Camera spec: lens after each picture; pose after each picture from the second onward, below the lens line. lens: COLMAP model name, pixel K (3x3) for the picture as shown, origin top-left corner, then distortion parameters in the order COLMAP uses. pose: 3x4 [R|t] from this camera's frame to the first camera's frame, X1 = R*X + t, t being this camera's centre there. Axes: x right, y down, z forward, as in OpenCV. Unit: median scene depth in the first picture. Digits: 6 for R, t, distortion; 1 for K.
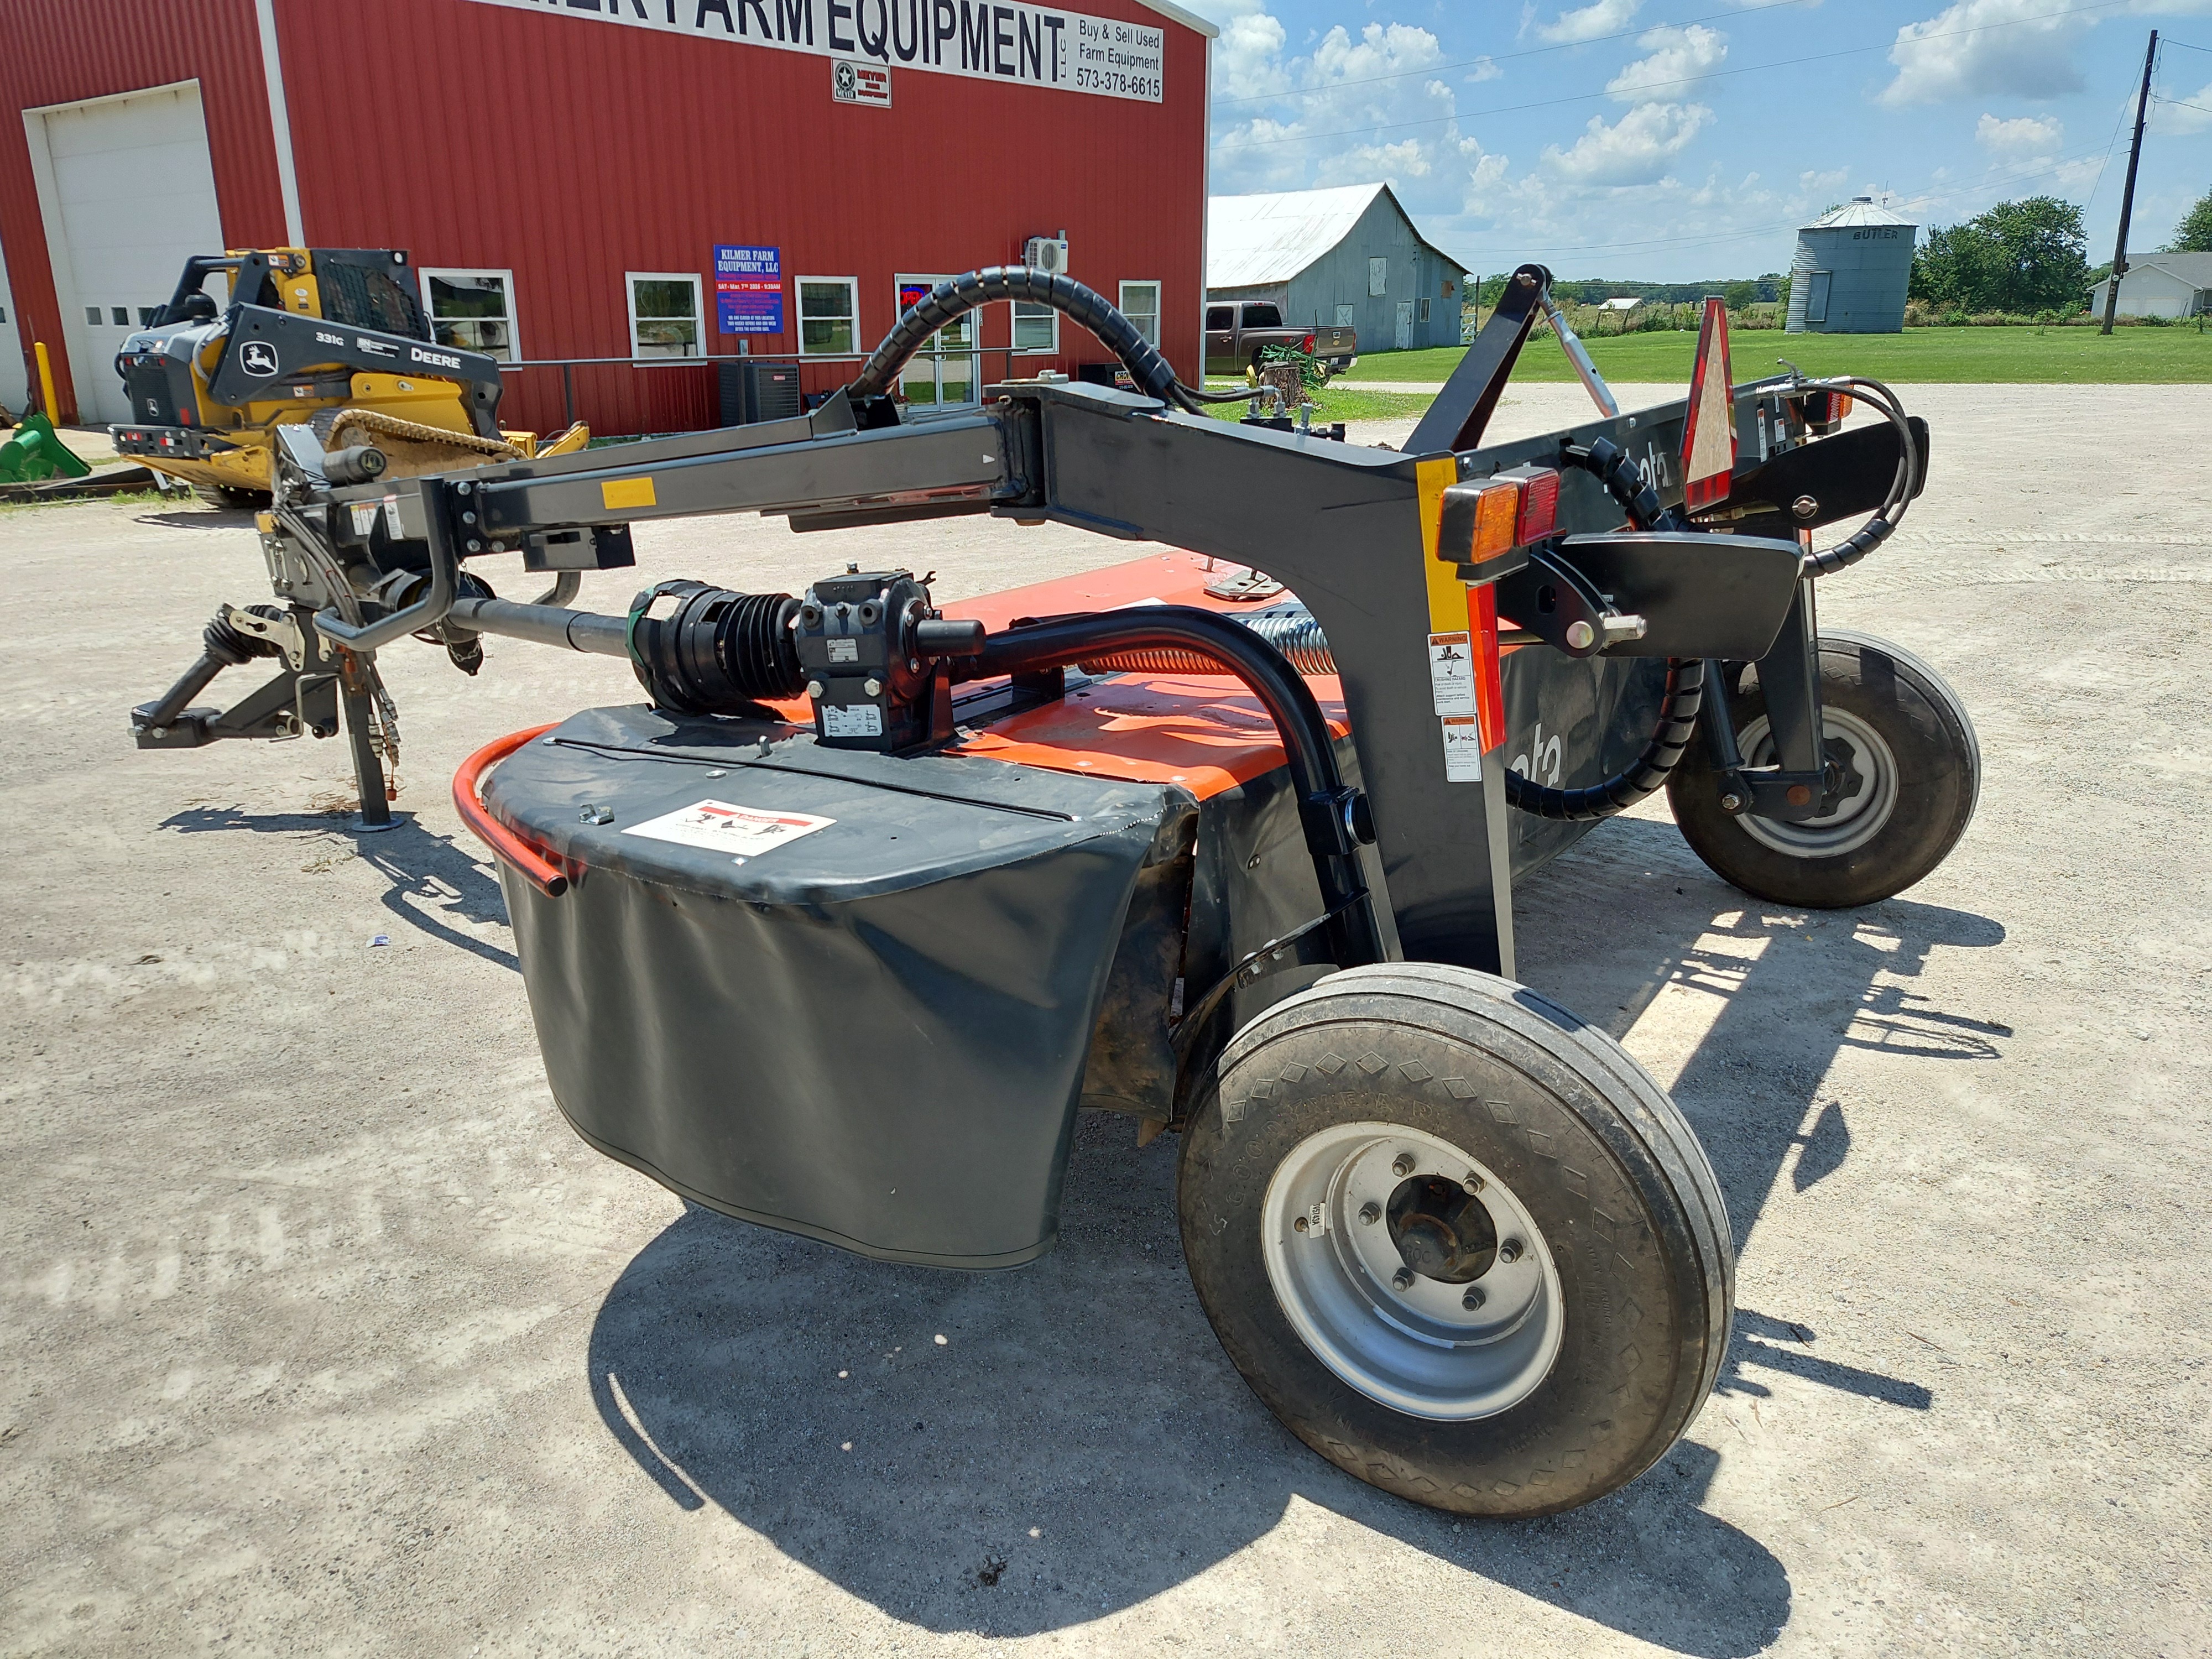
lens RADIAL K [[1629.1, 0, 1111.7], [0, 1629.1, 827.2], [0, 0, 1]] dist [0.066399, -0.060281]
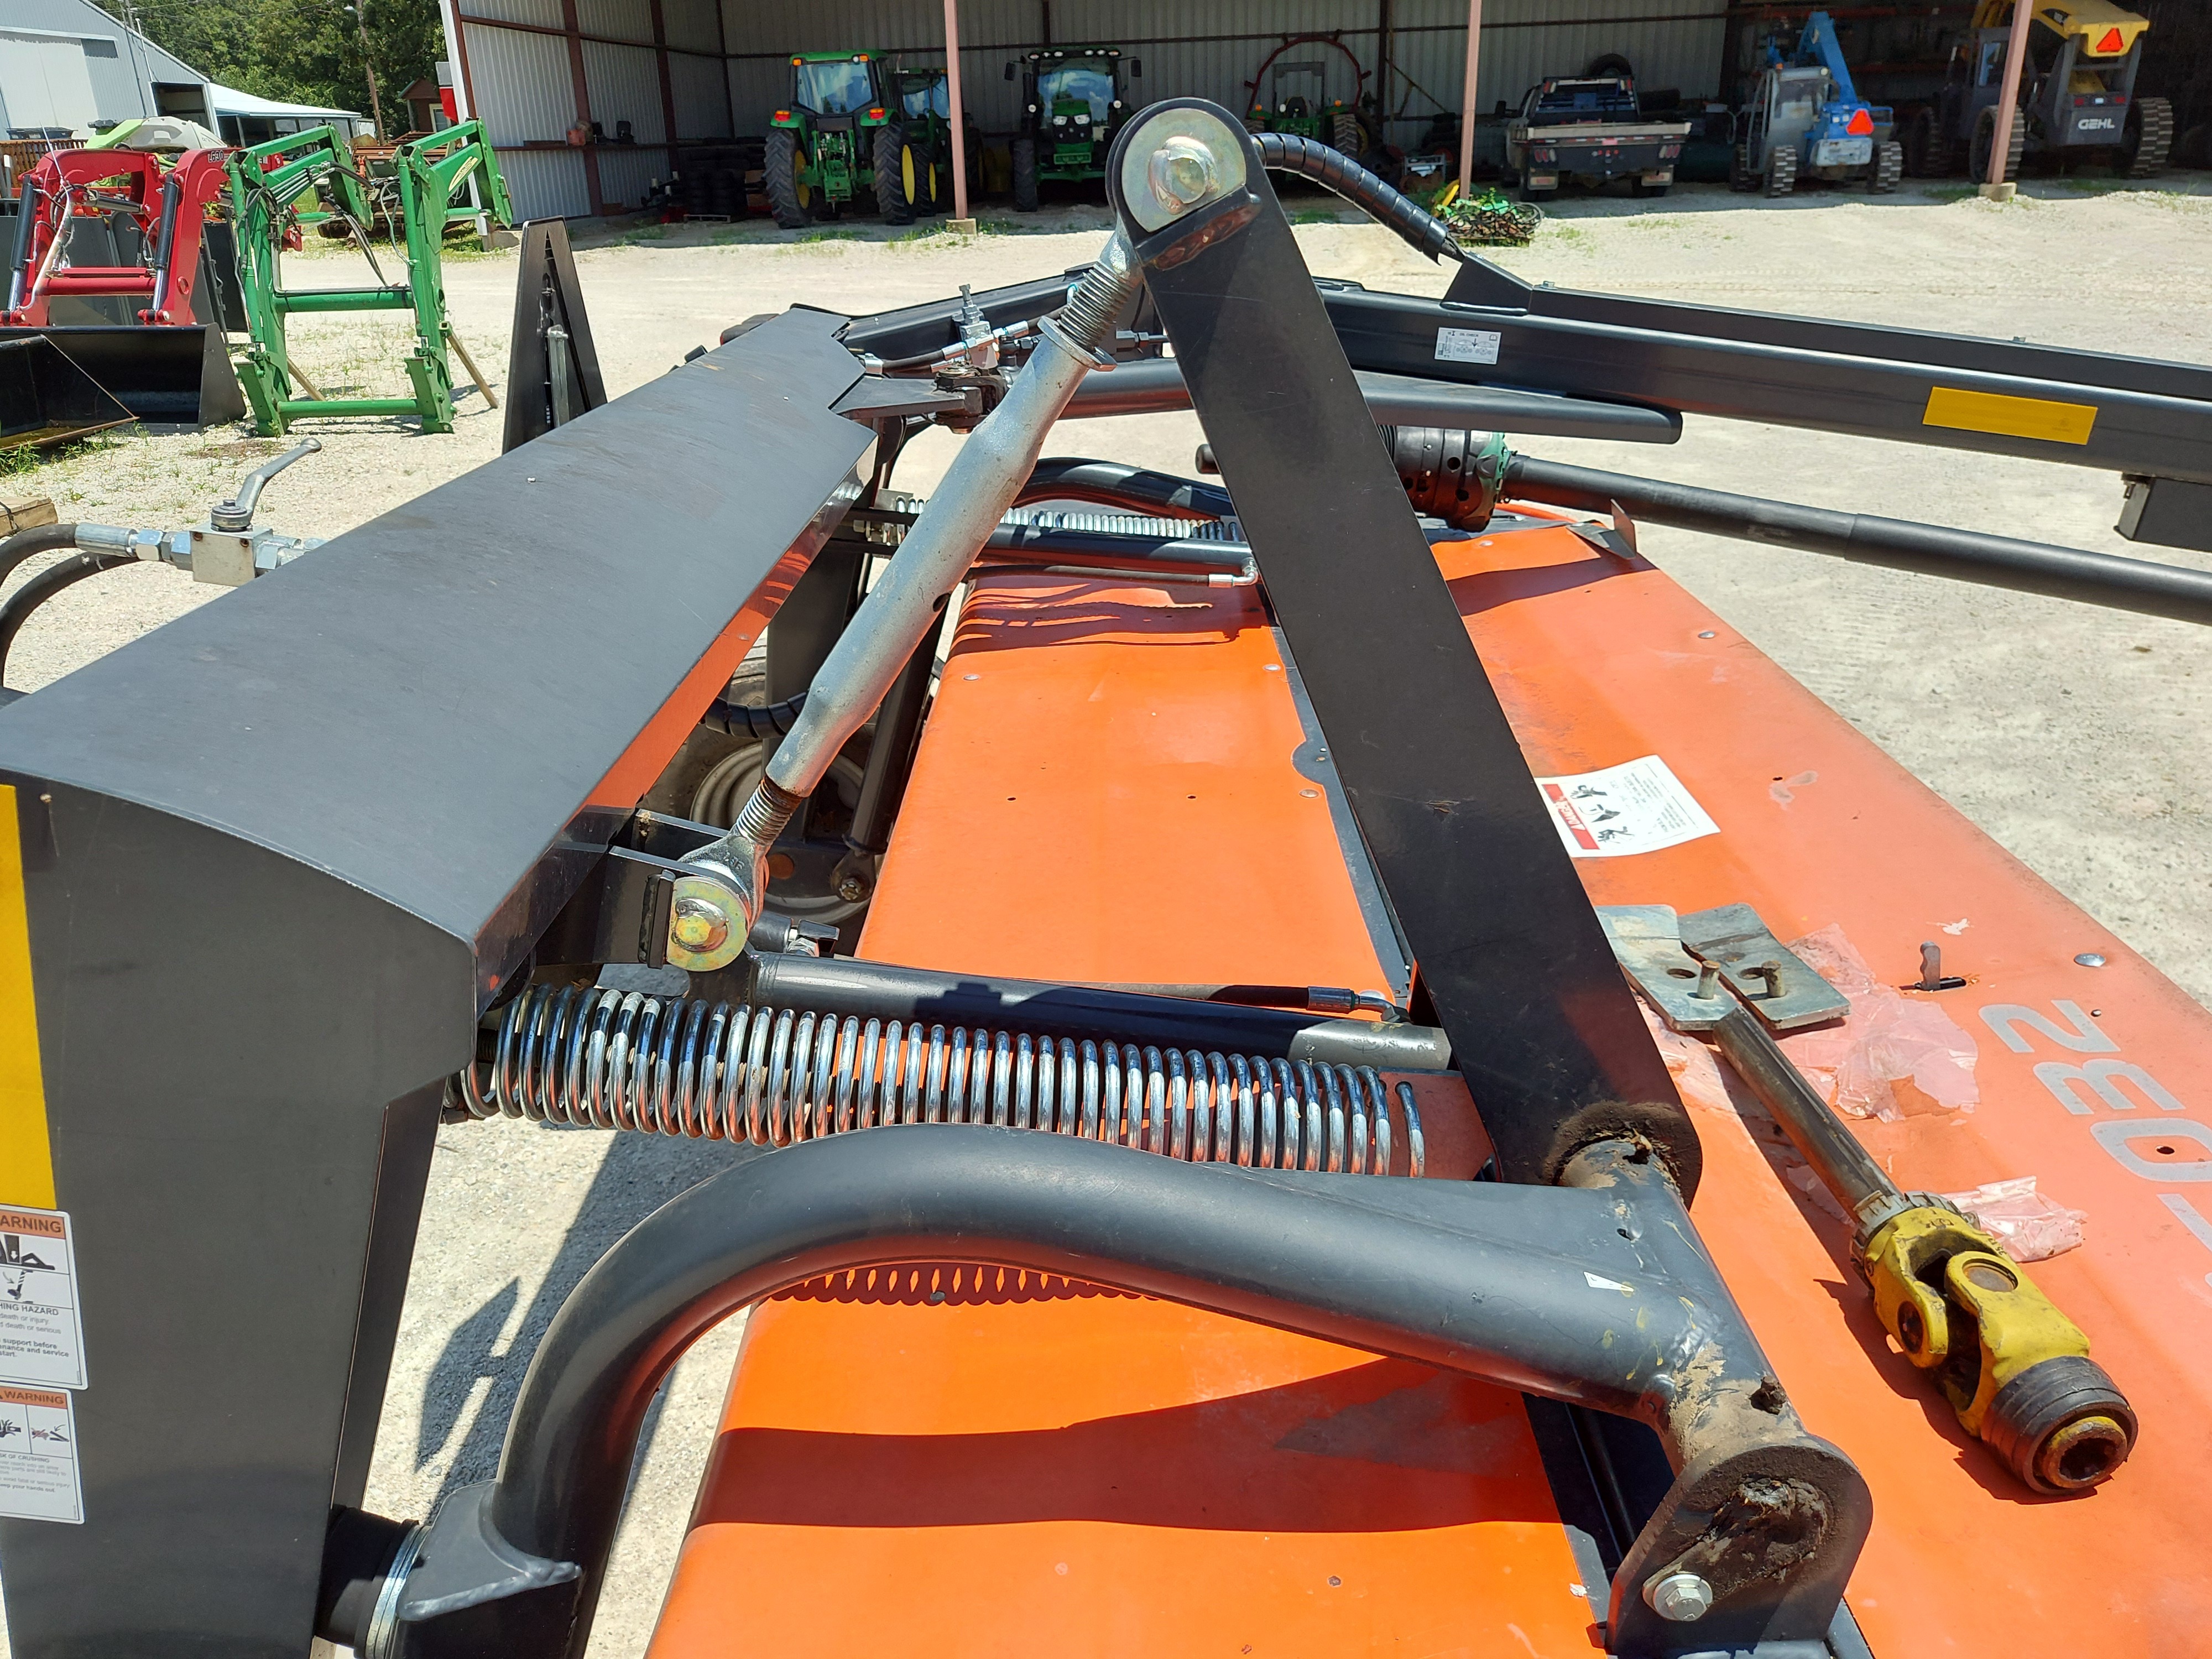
lens RADIAL K [[1629.1, 0, 1082.7], [0, 1629.1, 825.2], [0, 0, 1]] dist [0.066399, -0.060281]
pose [[-0.854510, 0.228878, -0.466291, 0.374075], [-0.124302, 0.781504, 0.611392, -0.372397], [0.504342, 0.580402, -0.639354, 1.137859]]
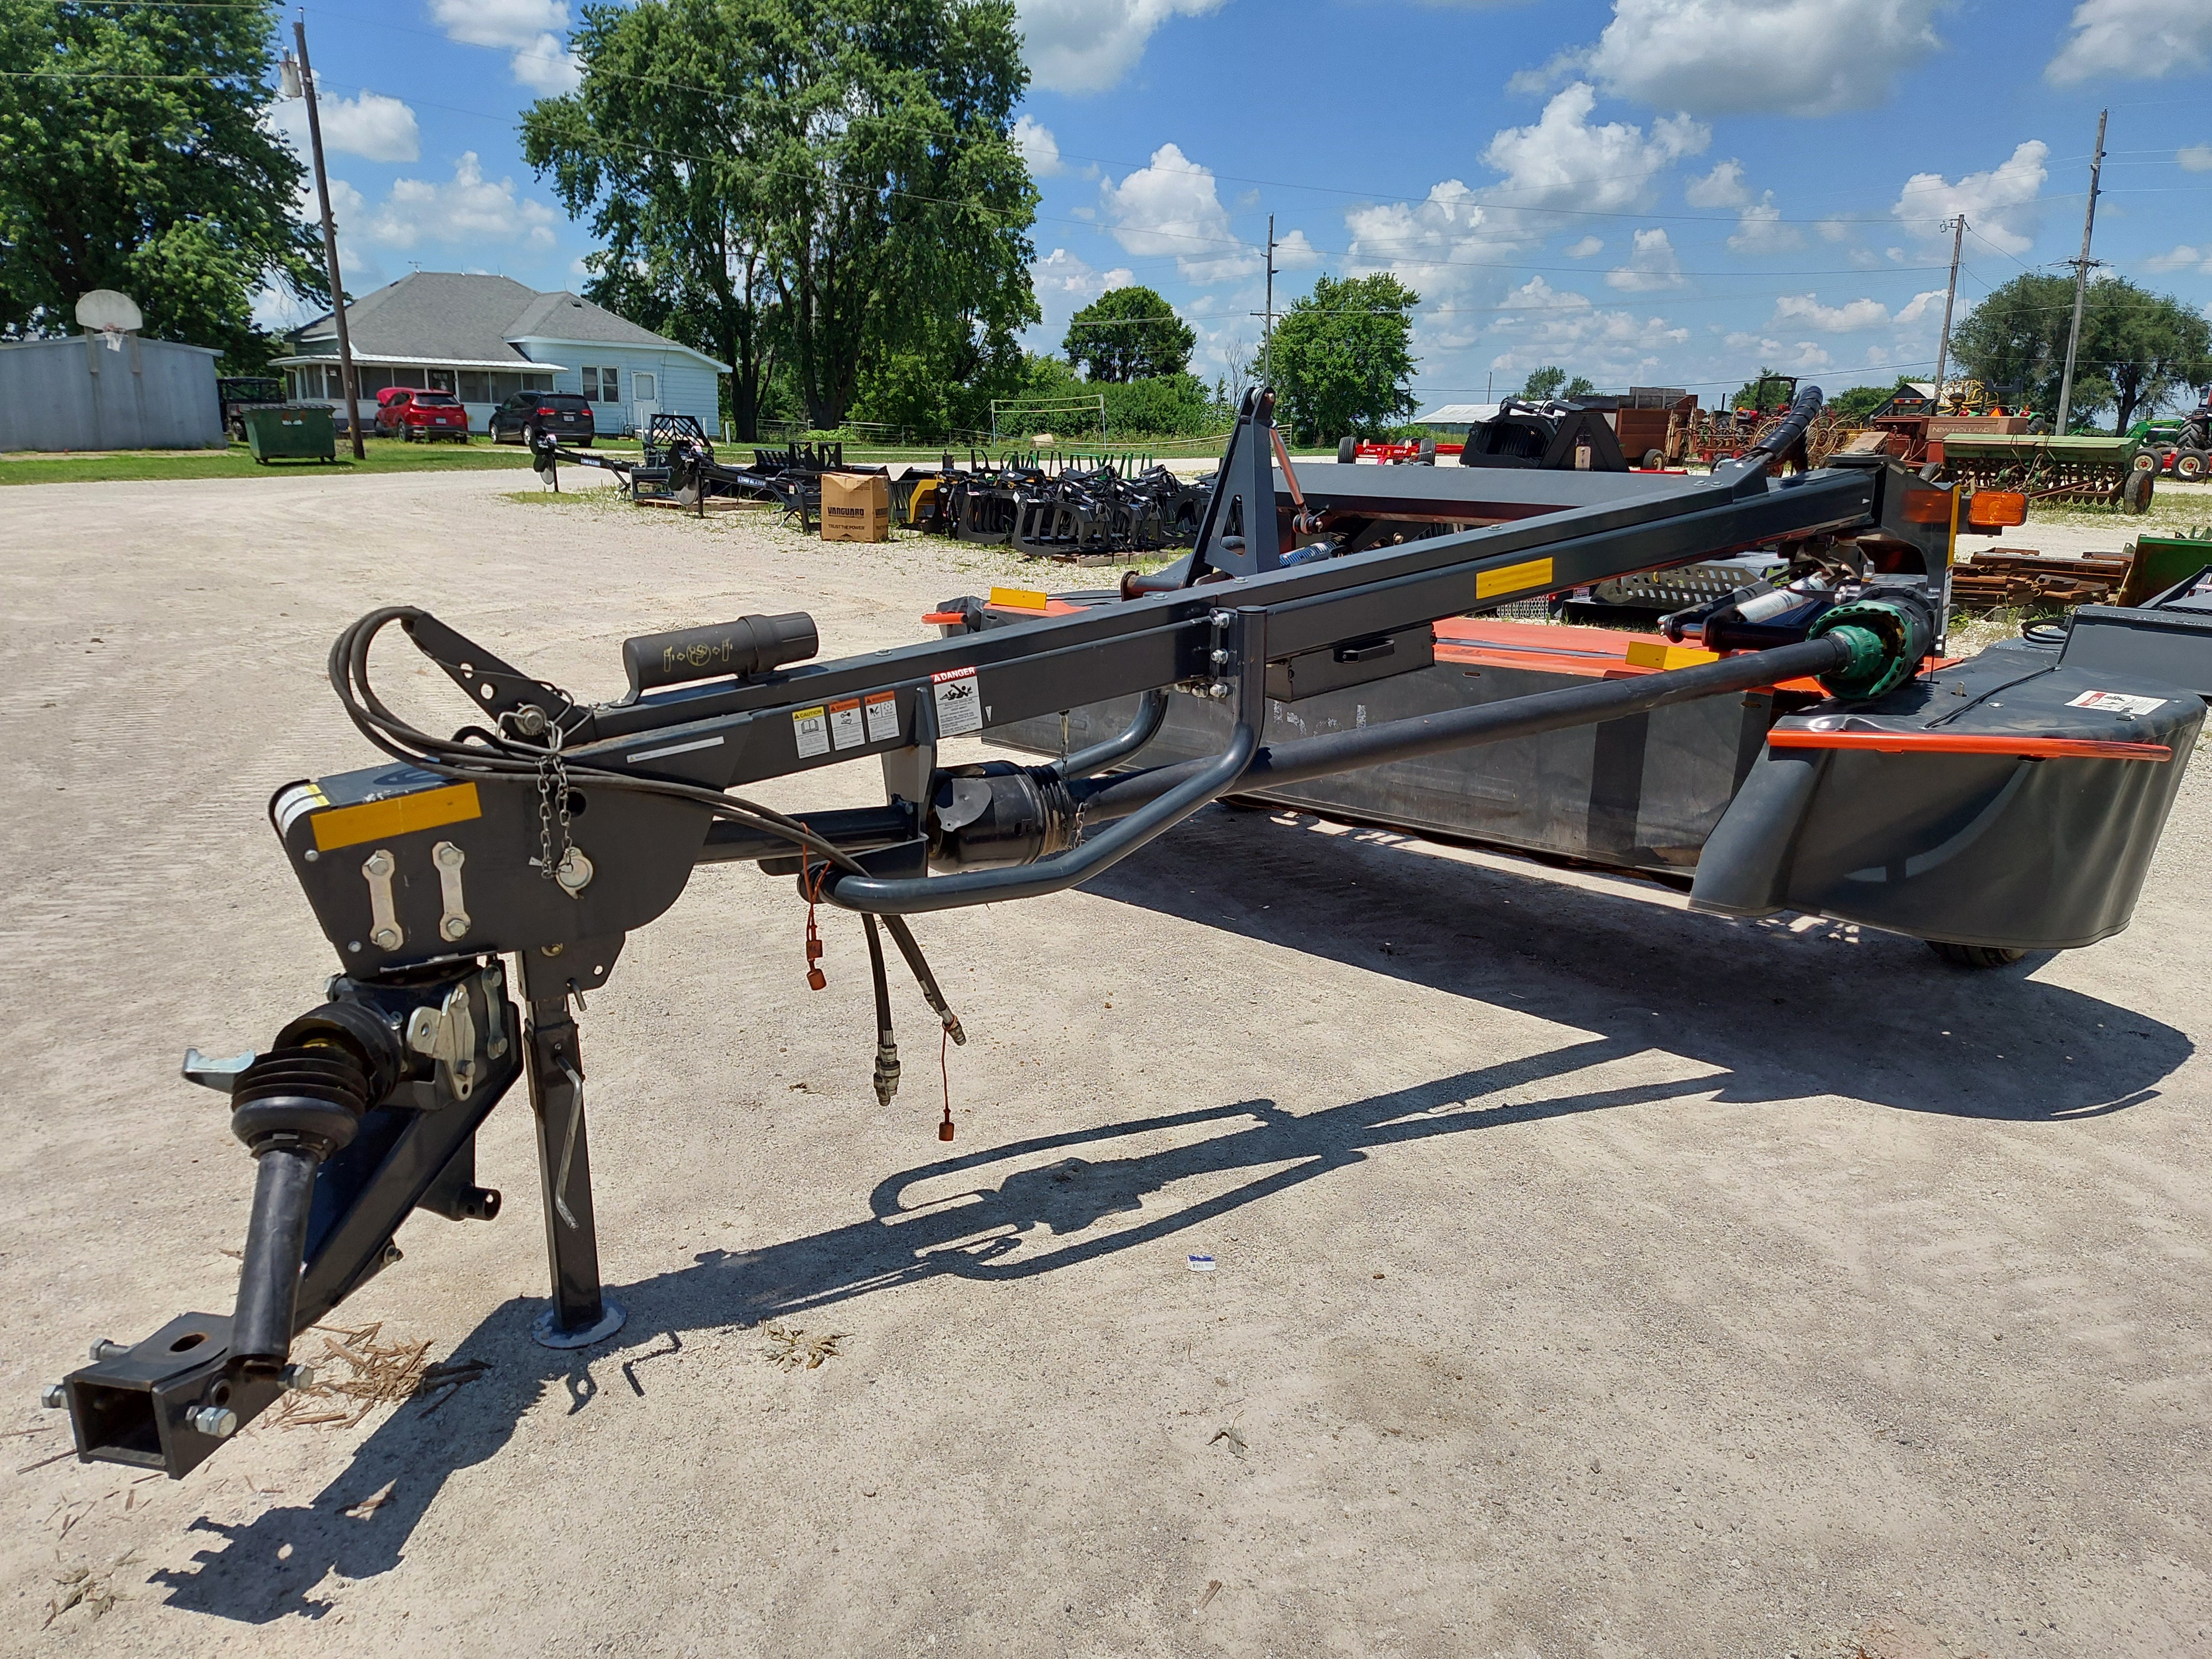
lens RADIAL K [[1629.1, 0, 1095.9], [0, 1629.1, 837.9], [0, 0, 1]] dist [0.066399, -0.060281]
pose [[0.185603, -0.230597, 0.955184, -1.128918], [0.284215, 0.943122, 0.172459, -0.245562], [-0.940624, 0.239469, 0.240585, 0.866741]]
